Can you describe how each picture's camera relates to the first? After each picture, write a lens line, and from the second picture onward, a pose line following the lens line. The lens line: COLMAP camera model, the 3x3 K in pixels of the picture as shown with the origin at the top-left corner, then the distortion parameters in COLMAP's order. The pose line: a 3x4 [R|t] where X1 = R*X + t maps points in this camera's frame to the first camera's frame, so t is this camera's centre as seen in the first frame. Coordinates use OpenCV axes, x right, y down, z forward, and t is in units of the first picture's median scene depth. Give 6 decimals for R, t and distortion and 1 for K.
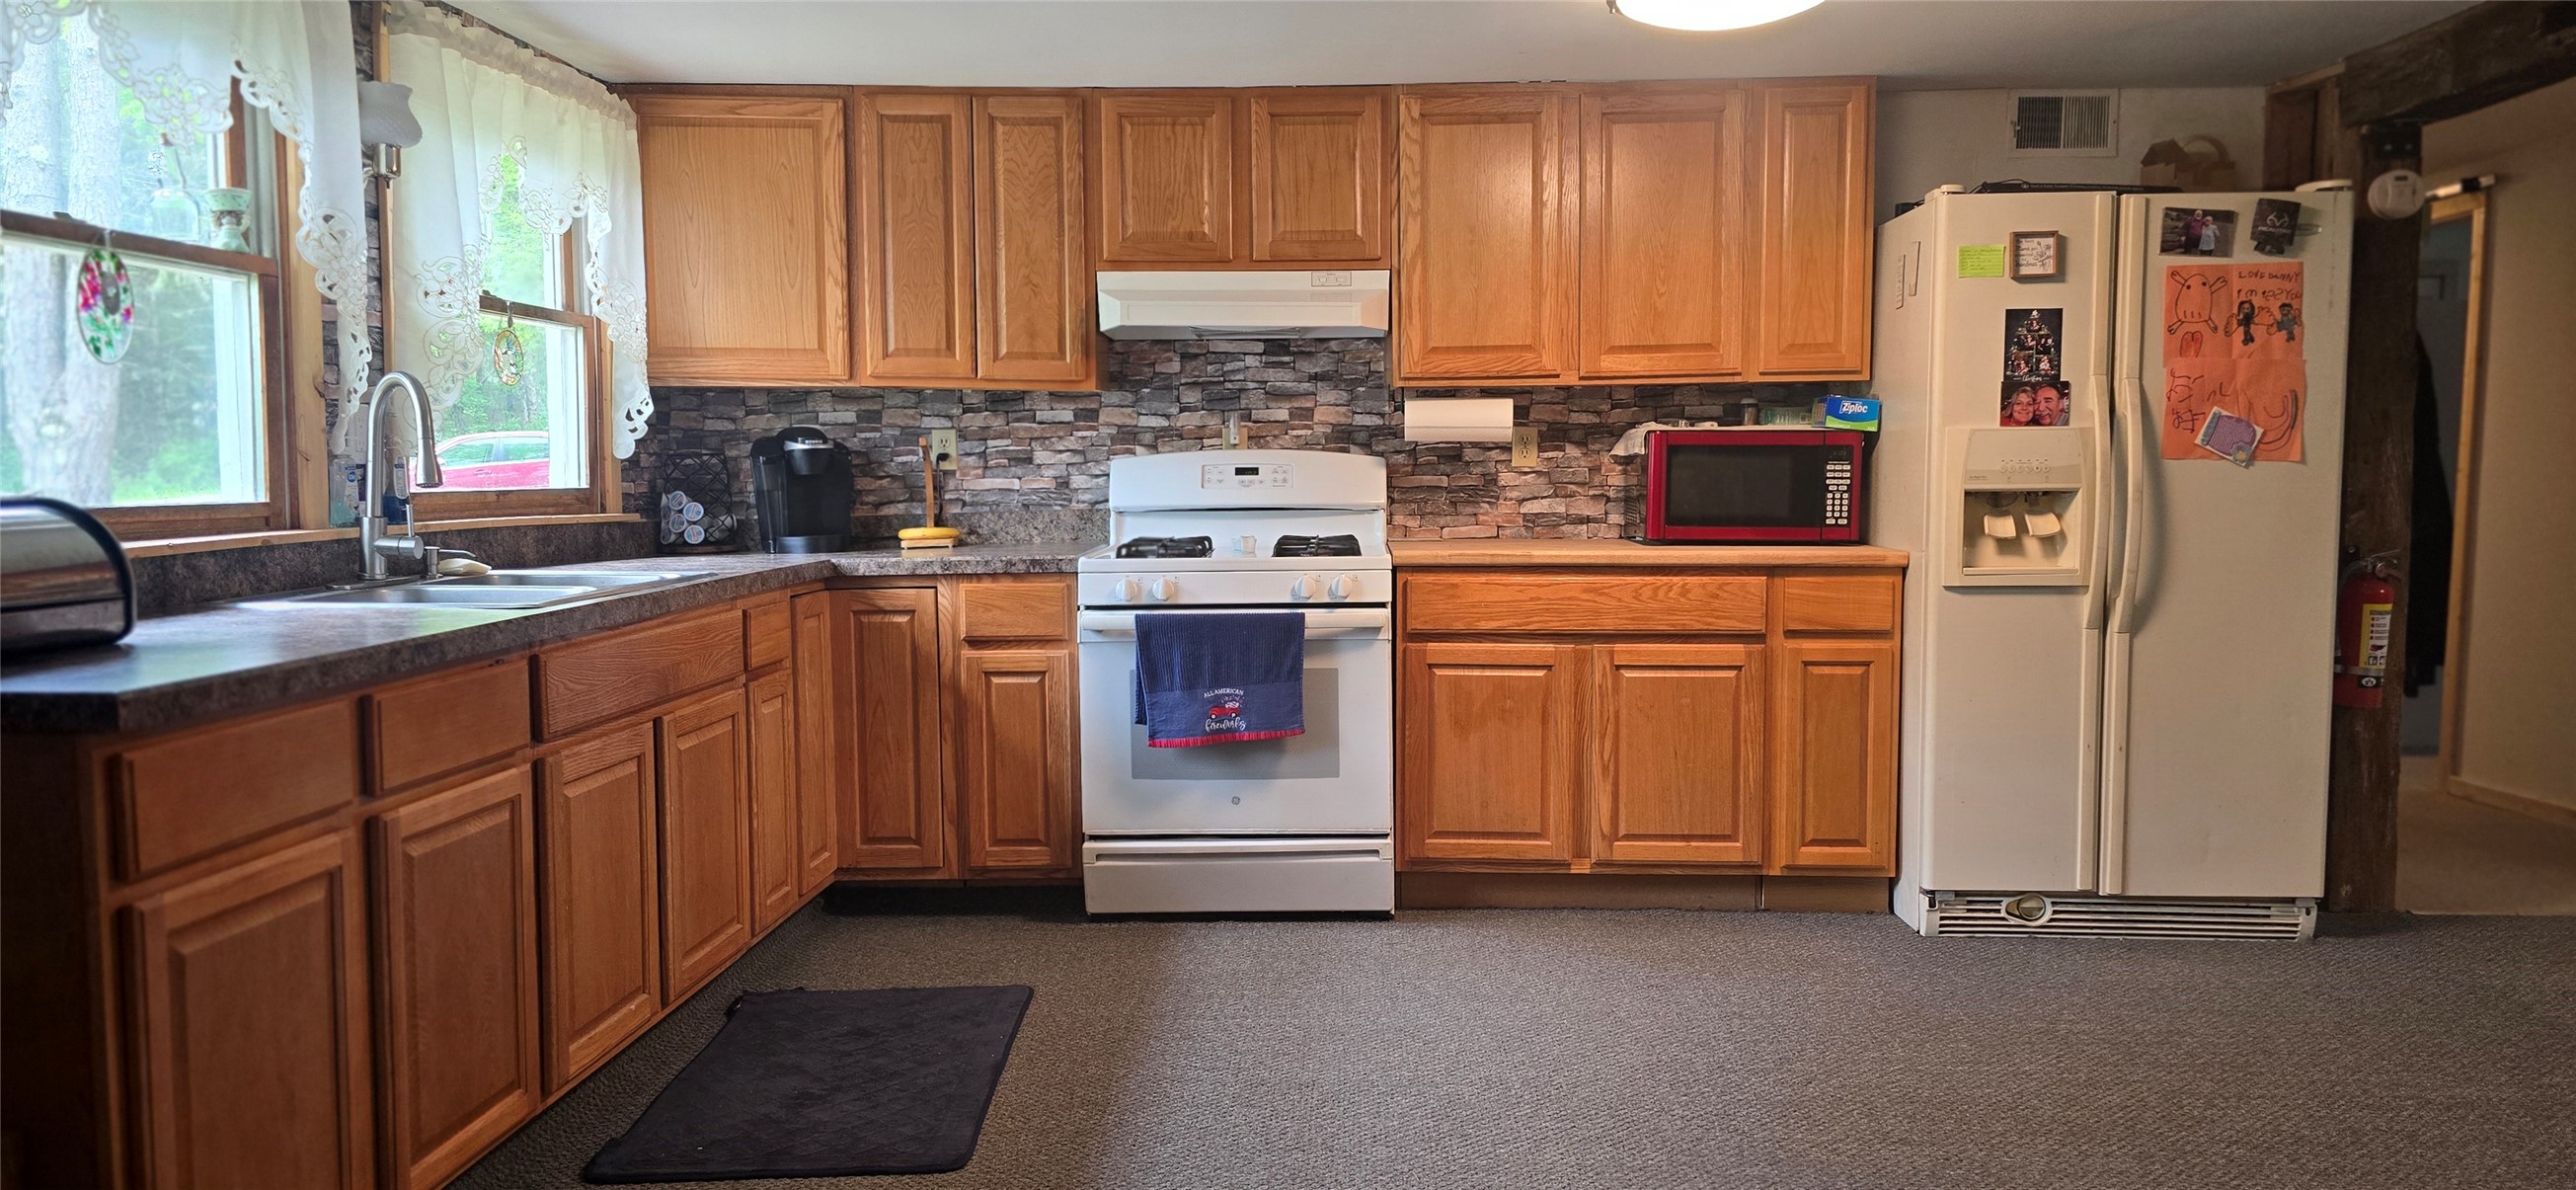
lens RADIAL K [[1662.5, 0, 1288.0], [0, 1662.5, 595.0], [0, 0, 1]] dist [0.107076, -0.157412]
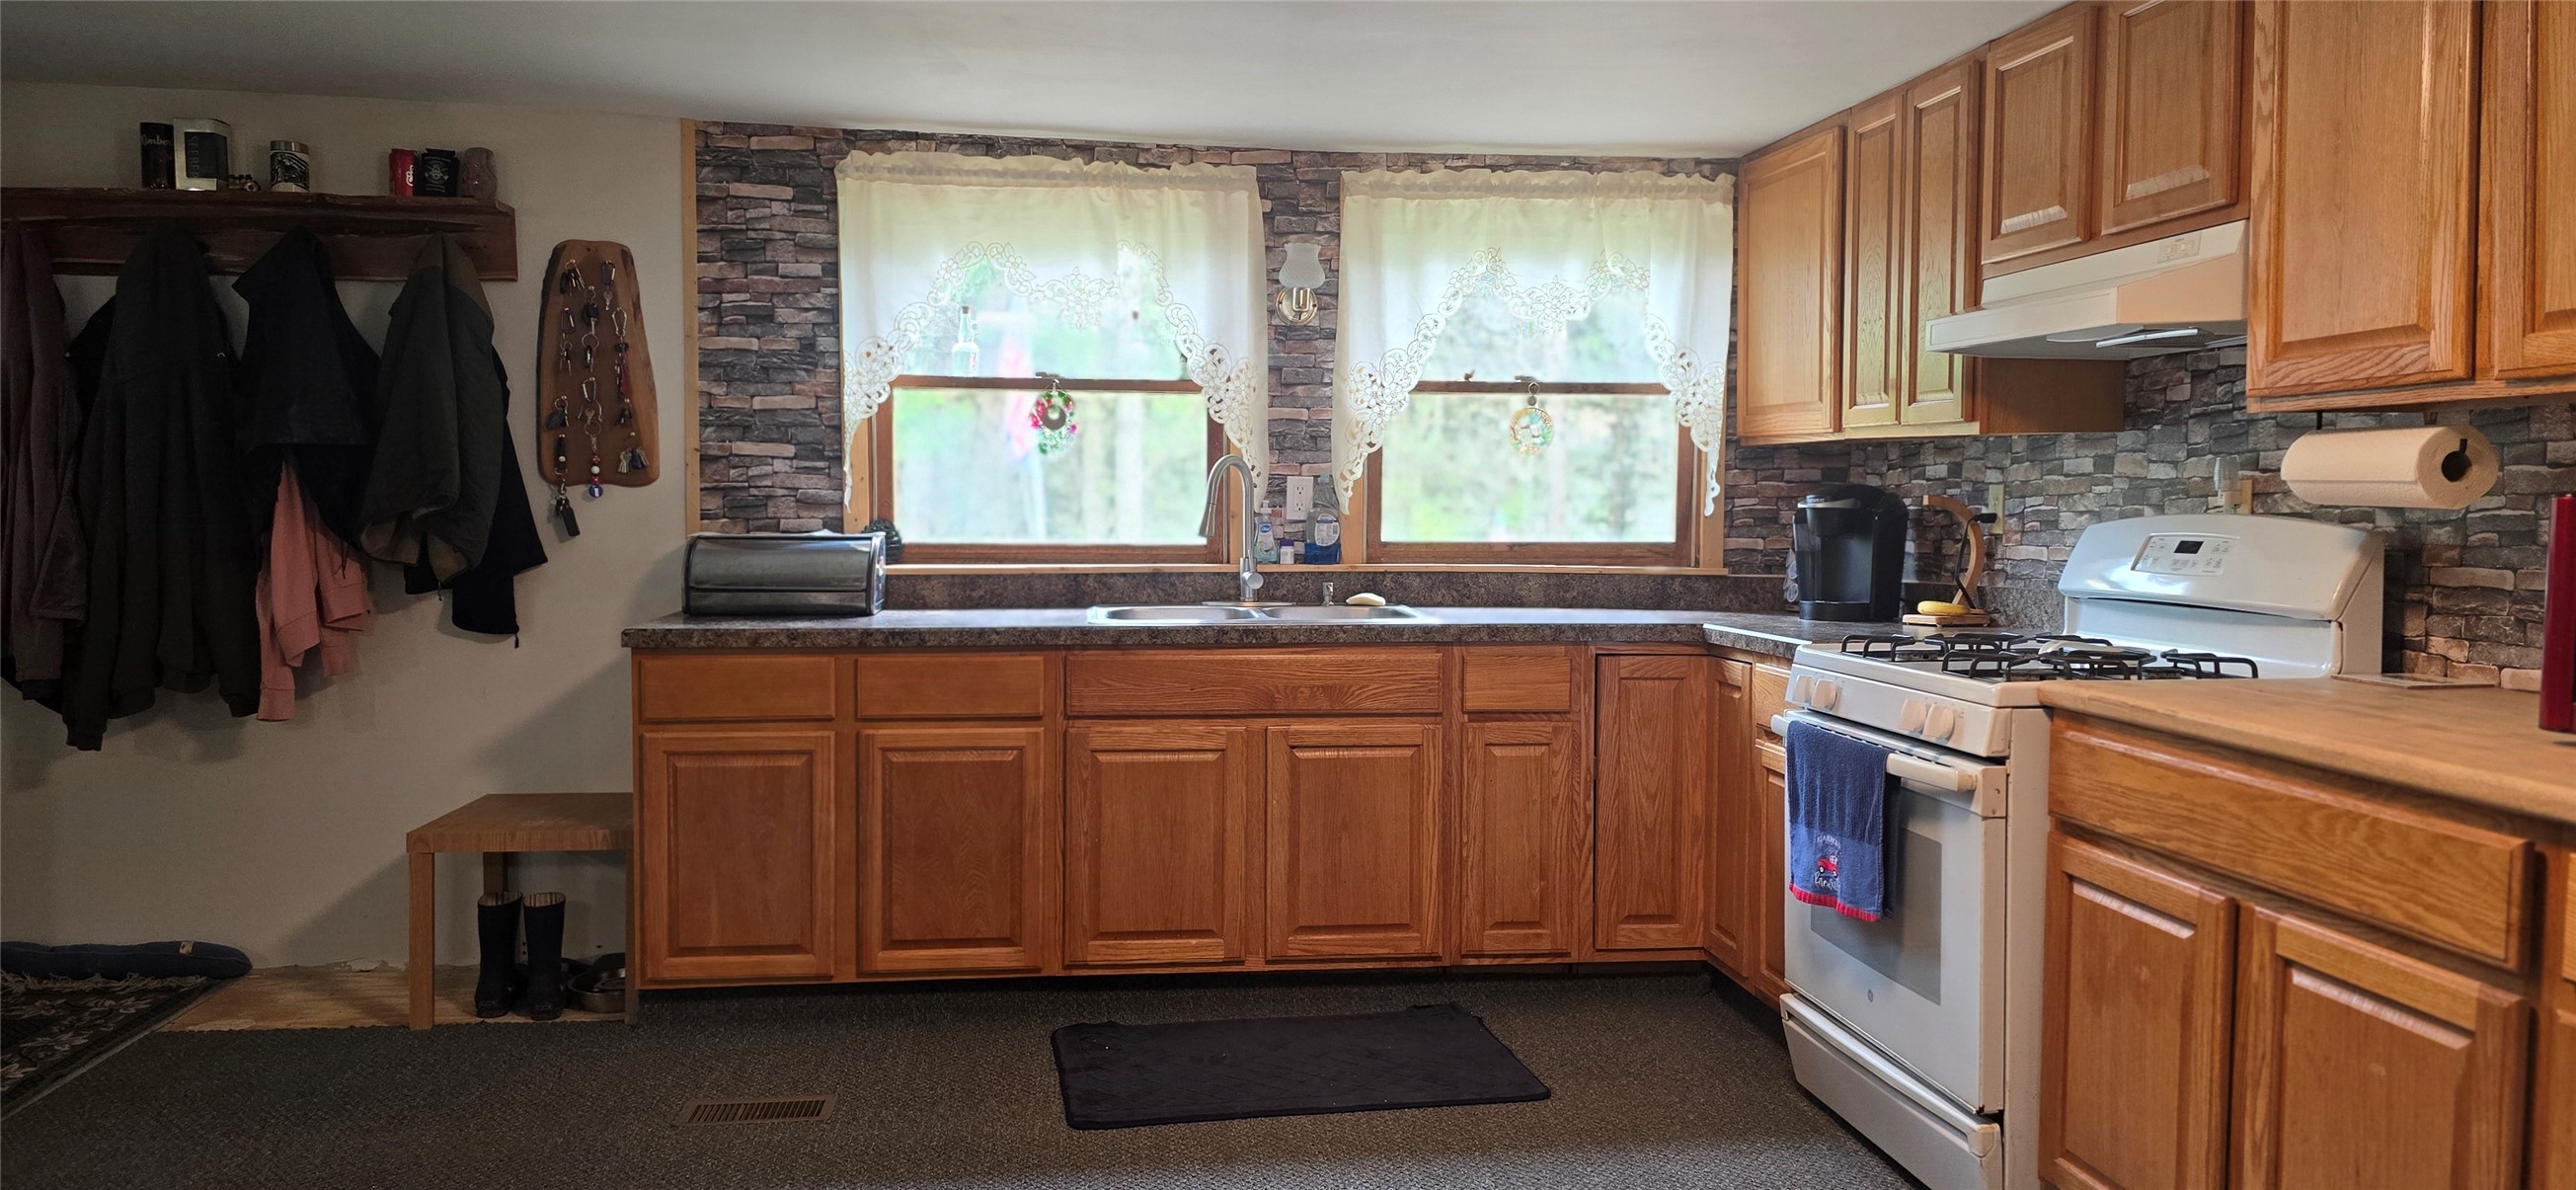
lens RADIAL K [[1662.5, 0, 1288.0], [0, 1662.5, 595.0], [0, 0, 1]] dist [0.107076, -0.157412]
pose [[0.176981, 0.063704, -0.982150, 0.600193], [-0.083989, 0.995240, 0.049419, -0.062526], [0.980624, 0.073744, 0.181489, 0.566124]]
